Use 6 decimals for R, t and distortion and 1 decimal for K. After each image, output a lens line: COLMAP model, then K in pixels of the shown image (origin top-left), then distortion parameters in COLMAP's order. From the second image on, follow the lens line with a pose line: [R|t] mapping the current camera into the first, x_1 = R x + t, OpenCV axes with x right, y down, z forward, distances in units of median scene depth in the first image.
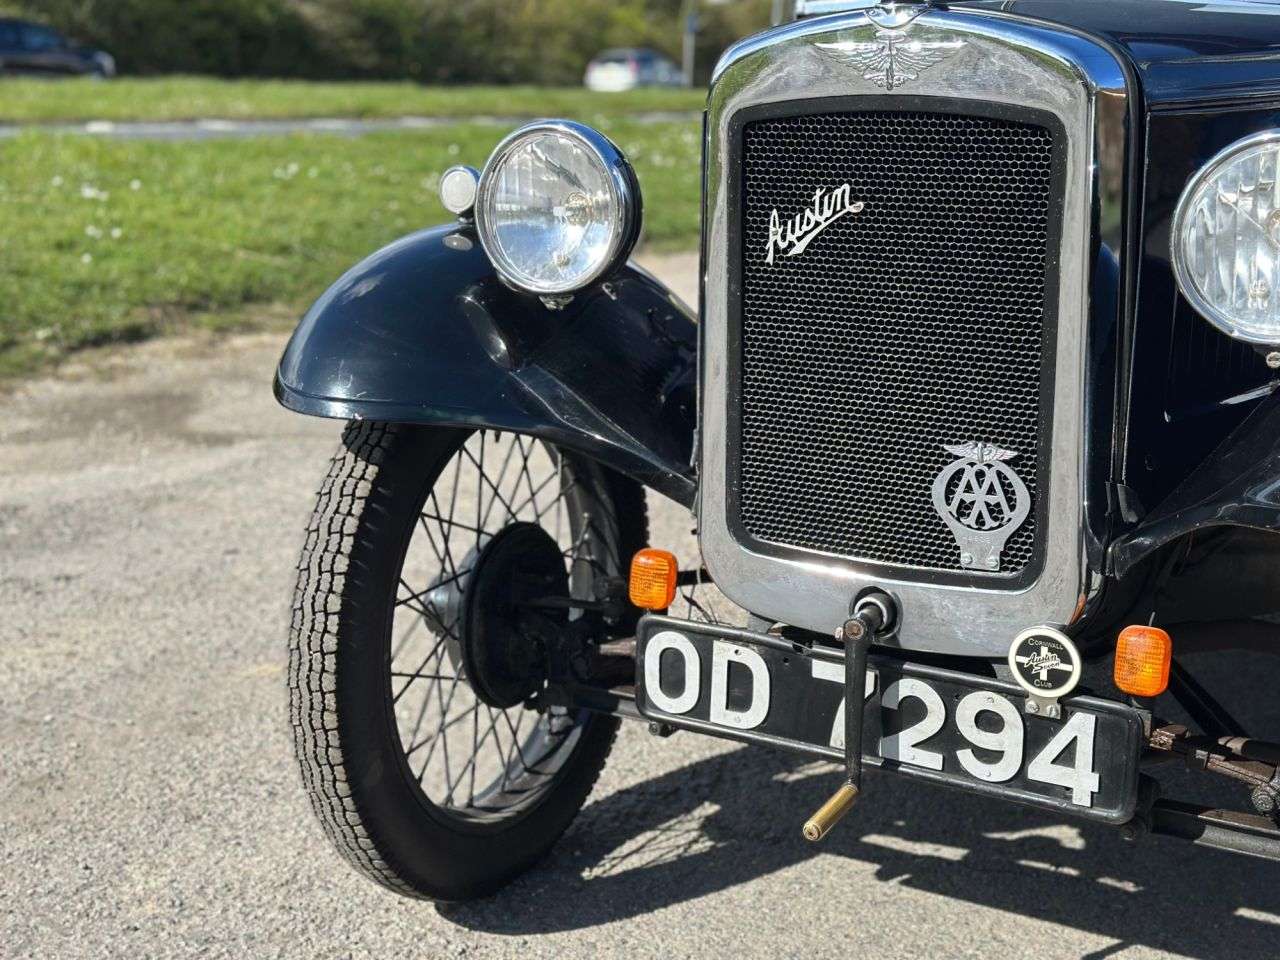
lens RADIAL K [[1763.1, 0, 639.7], [0, 1763.1, 473.0], [0, 0, 1]] dist [0.120439, -0.108319]
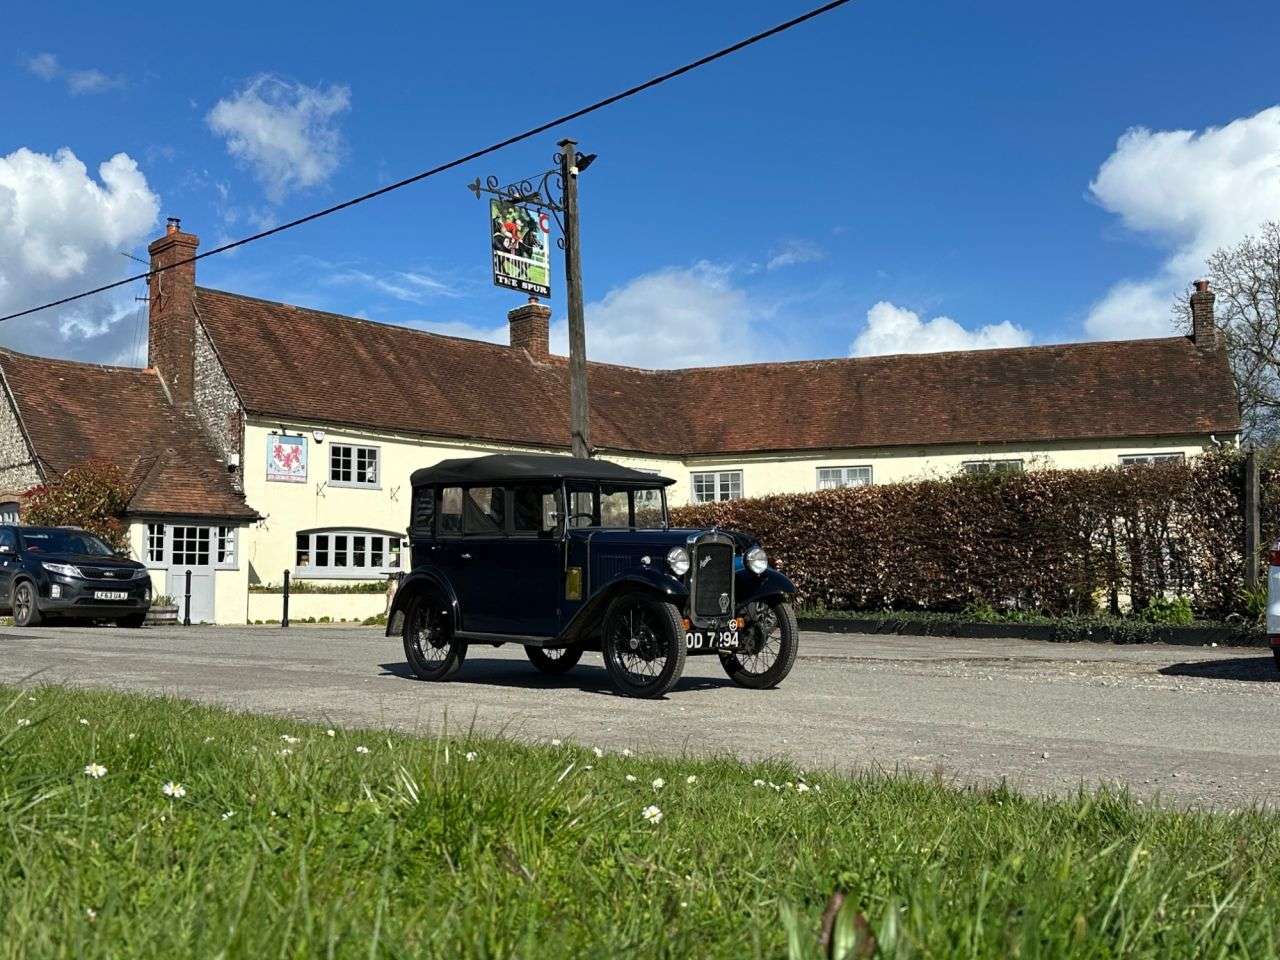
lens RADIAL K [[1325.3, 0, 639.7], [0, 1325.3, 471.7], [0, 0, 1]] dist [0.158140, -0.326537]
pose [[0.291623, 0.065538, 0.954285, -4.648143], [0.223014, 0.965497, -0.134460, 0.141276], [-0.930172, 0.252031, 0.266945, -0.159929]]
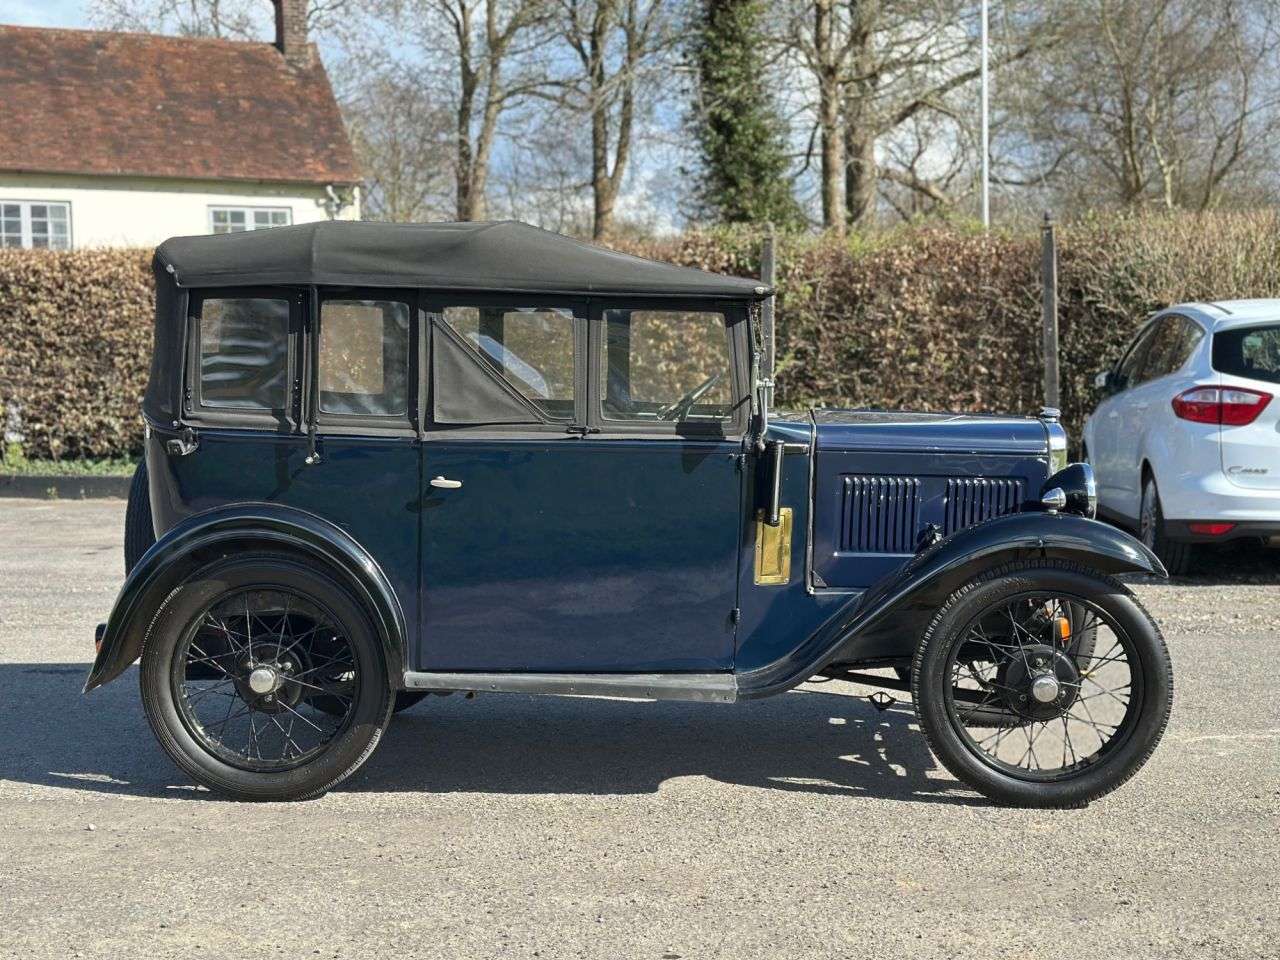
lens RADIAL K [[1745.3, 0, 643.3], [0, 1745.3, 481.8], [0, 0, 1]] dist [0.201908, -0.481677]
pose [[-0.427388, -0.075988, 0.900869, -2.315597], [0.201152, 0.963491, 0.176699, -0.823425], [-0.881407, 0.256730, -0.396499, 2.800672]]
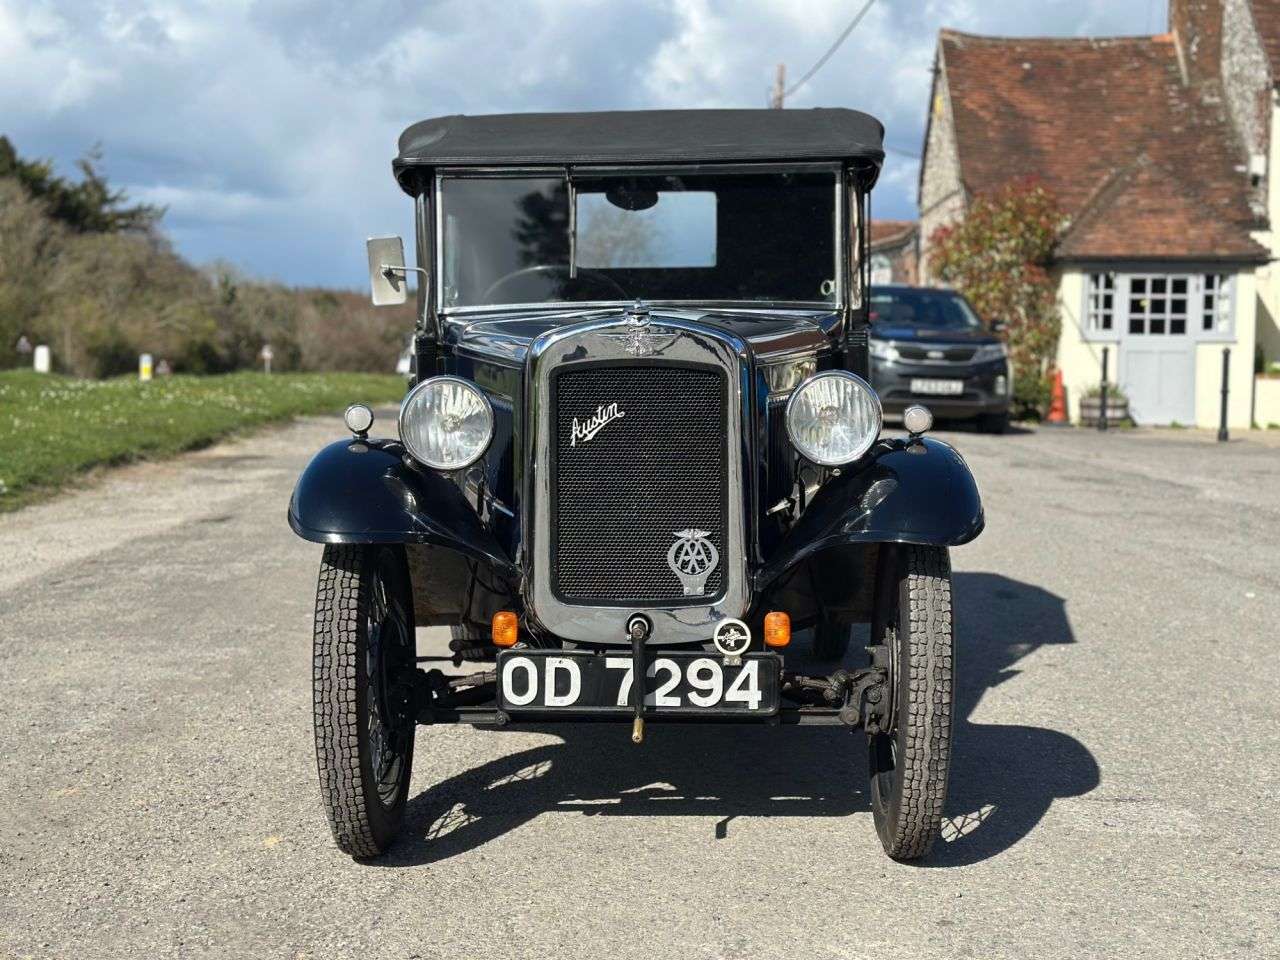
lens RADIAL K [[1745.3, 0, 643.3], [0, 1745.3, 481.8], [0, 0, 1]] dist [0.201908, -0.481677]
pose [[0.883488, -0.048055, 0.465983, -0.748948], [0.116271, 0.986093, -0.118754, 0.153394], [-0.453796, 0.159098, 0.876788, -0.683472]]
